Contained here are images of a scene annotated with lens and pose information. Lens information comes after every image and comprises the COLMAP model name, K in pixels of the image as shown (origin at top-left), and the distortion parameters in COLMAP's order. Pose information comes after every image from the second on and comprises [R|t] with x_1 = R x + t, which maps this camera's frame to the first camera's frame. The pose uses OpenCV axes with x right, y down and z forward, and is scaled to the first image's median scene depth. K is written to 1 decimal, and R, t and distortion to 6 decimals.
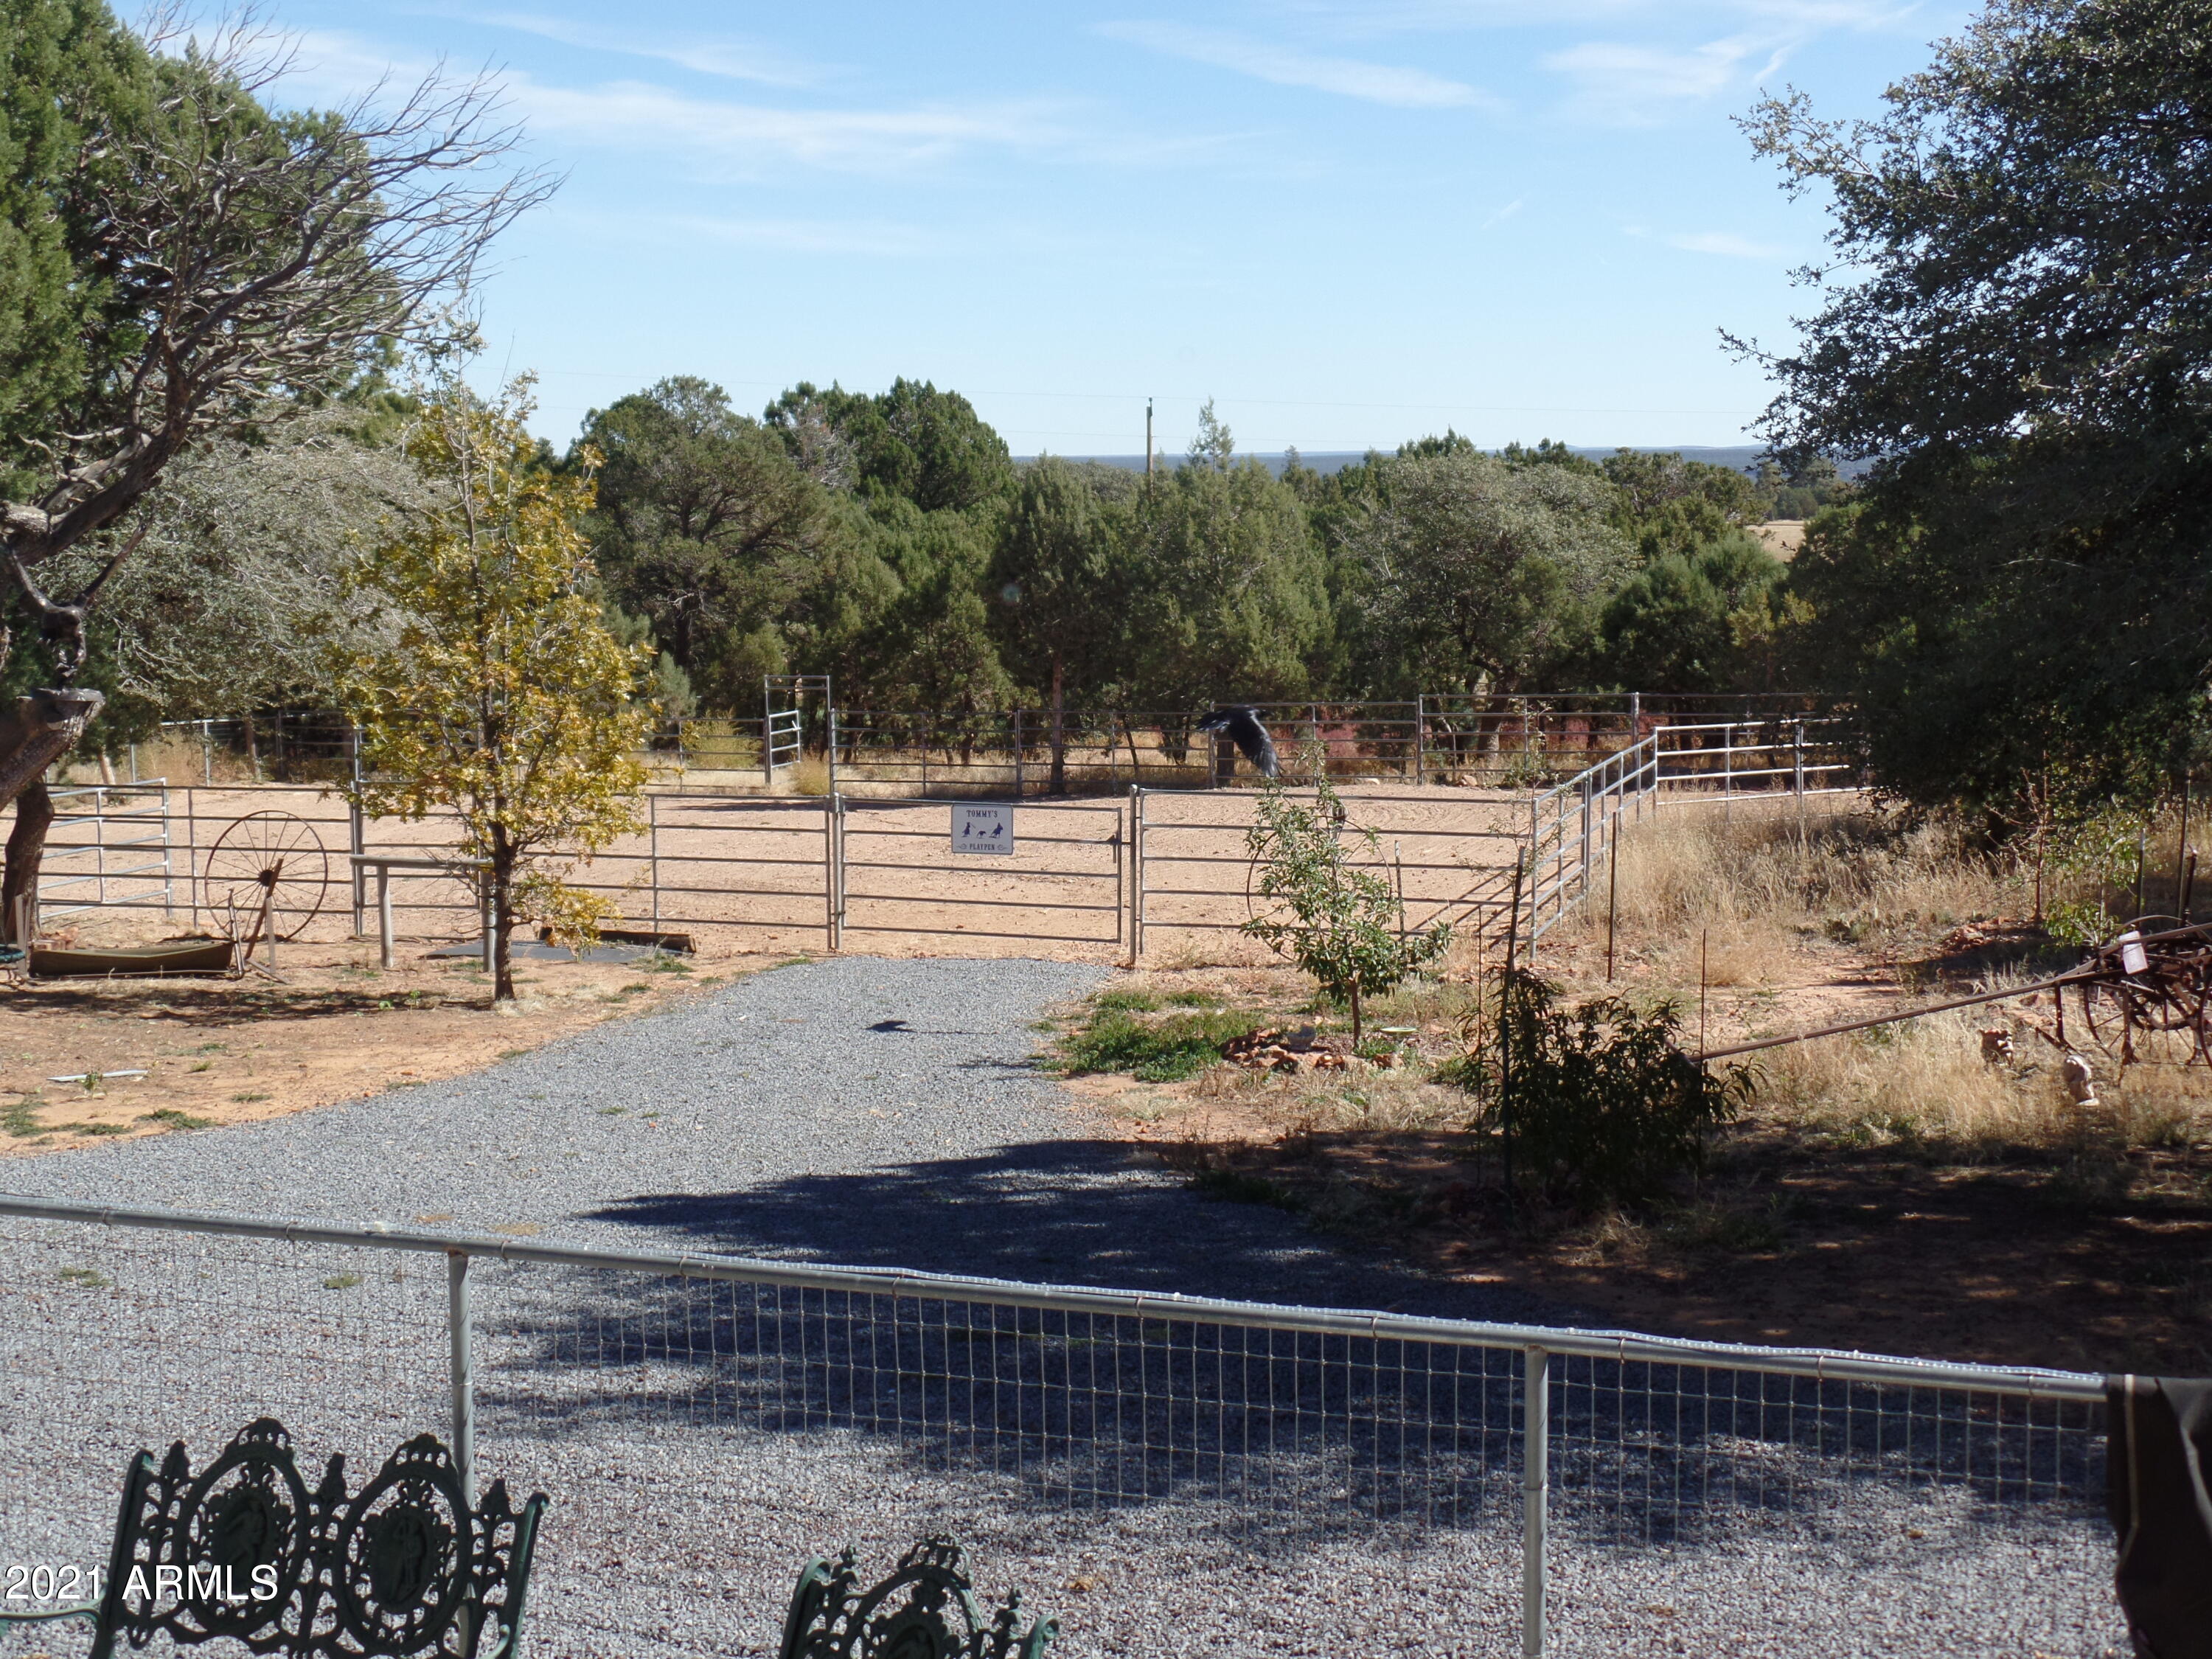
lens RADIAL K [[3332.6, 0, 1129.9], [0, 3332.6, 831.9], [0, 0, 1]] dist [0.005284, 0.000000]
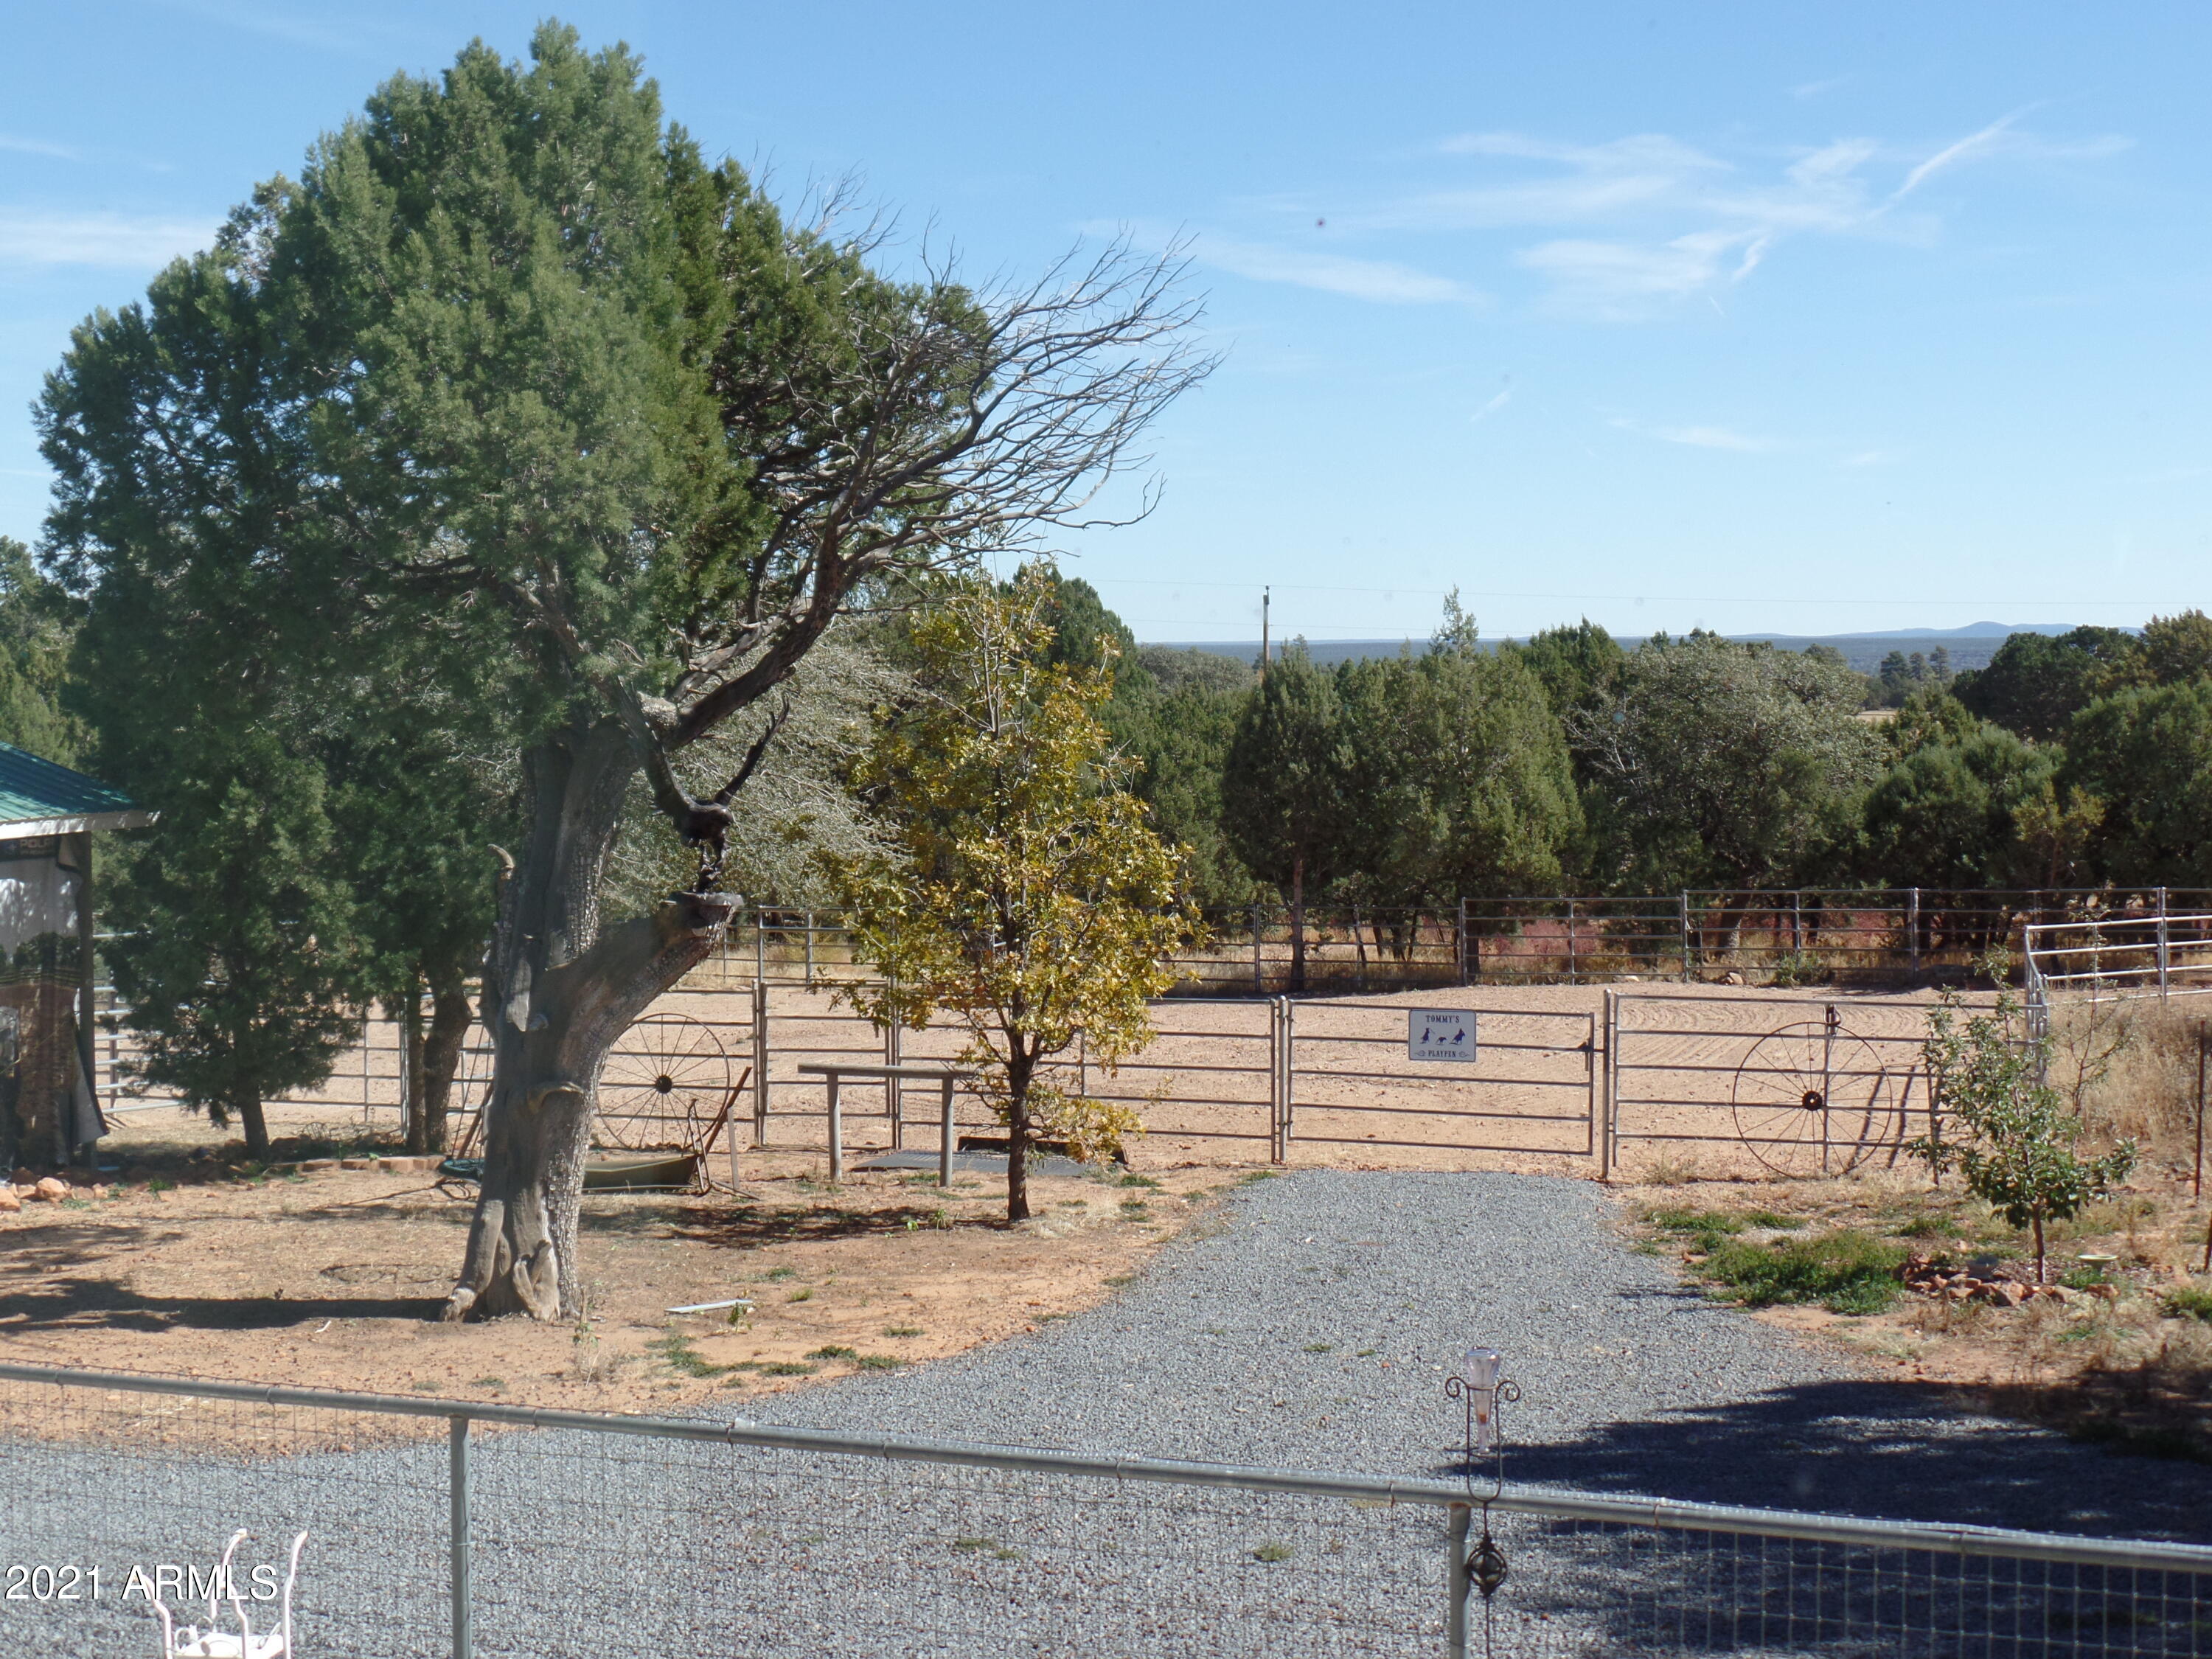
lens RADIAL K [[3332.6, 0, 1083.5], [0, 3332.6, 814.7], [0, 0, 1]] dist [0.005284, 0.000000]
pose [[0.999921, 0.001905, 0.012397, -0.156212], [-0.001145, 0.998135, -0.061038, -0.005279], [-0.012490, 0.061019, 0.998058, 0.043545]]
